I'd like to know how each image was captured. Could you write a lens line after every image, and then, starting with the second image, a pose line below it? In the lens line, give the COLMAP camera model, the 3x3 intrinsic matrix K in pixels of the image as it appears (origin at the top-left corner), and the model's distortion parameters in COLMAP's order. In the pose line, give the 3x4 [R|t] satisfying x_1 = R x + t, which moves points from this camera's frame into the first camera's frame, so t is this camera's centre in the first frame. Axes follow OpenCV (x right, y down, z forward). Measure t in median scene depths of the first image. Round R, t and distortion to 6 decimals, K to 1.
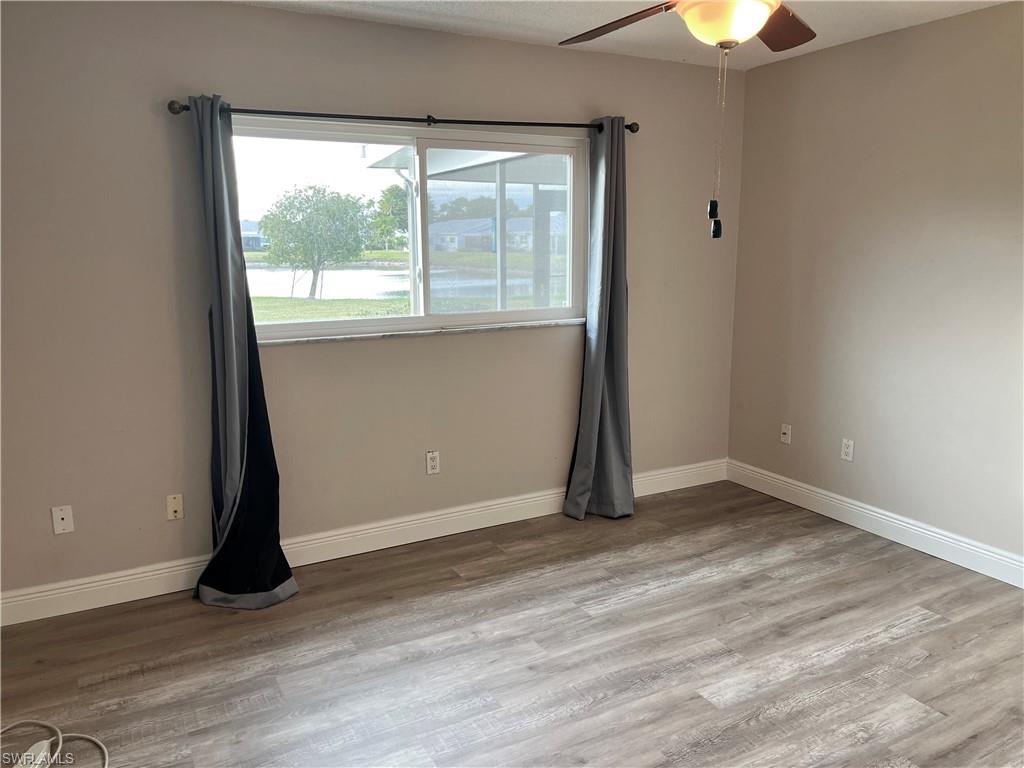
lens RADIAL K [[766.8, 0, 536.8], [0, 766.8, 389.6], [0, 0, 1]] dist [0.001062, -0.000404]
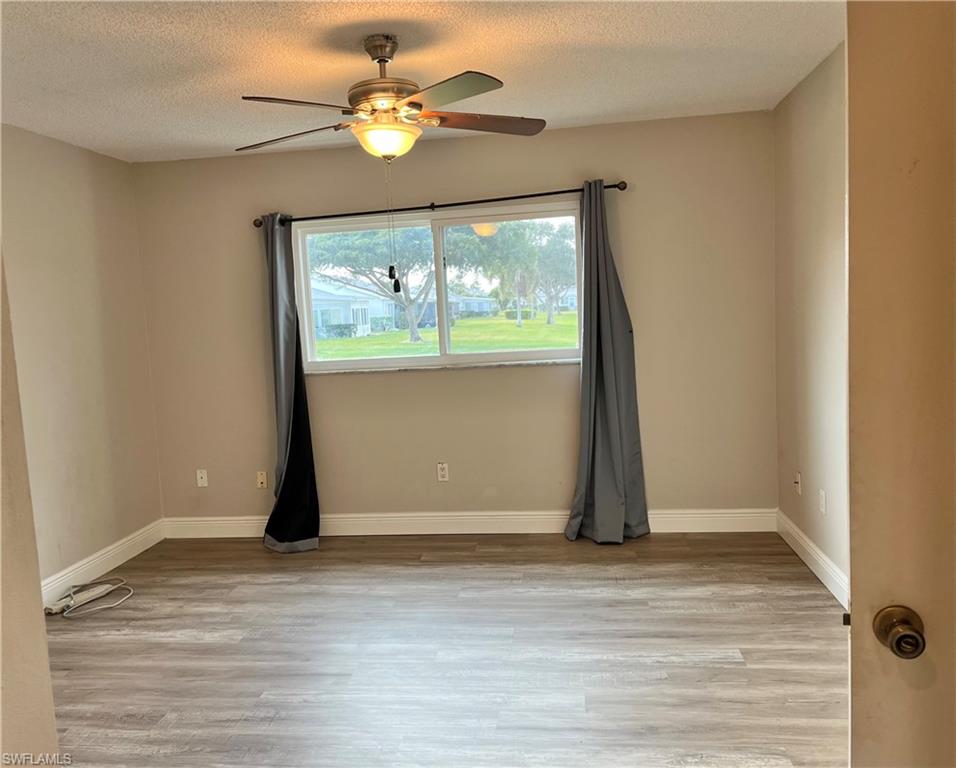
lens RADIAL K [[823.8, 0, 479.3], [0, 823.8, 377.3], [0, 0, 1]] dist [0.008556, 0.007888]
pose [[0.797203, 0.013723, -0.603555, 0.769871], [-0.065579, 0.995794, -0.063979, 0.024928], [0.600138, 0.090584, 0.794751, -0.047335]]
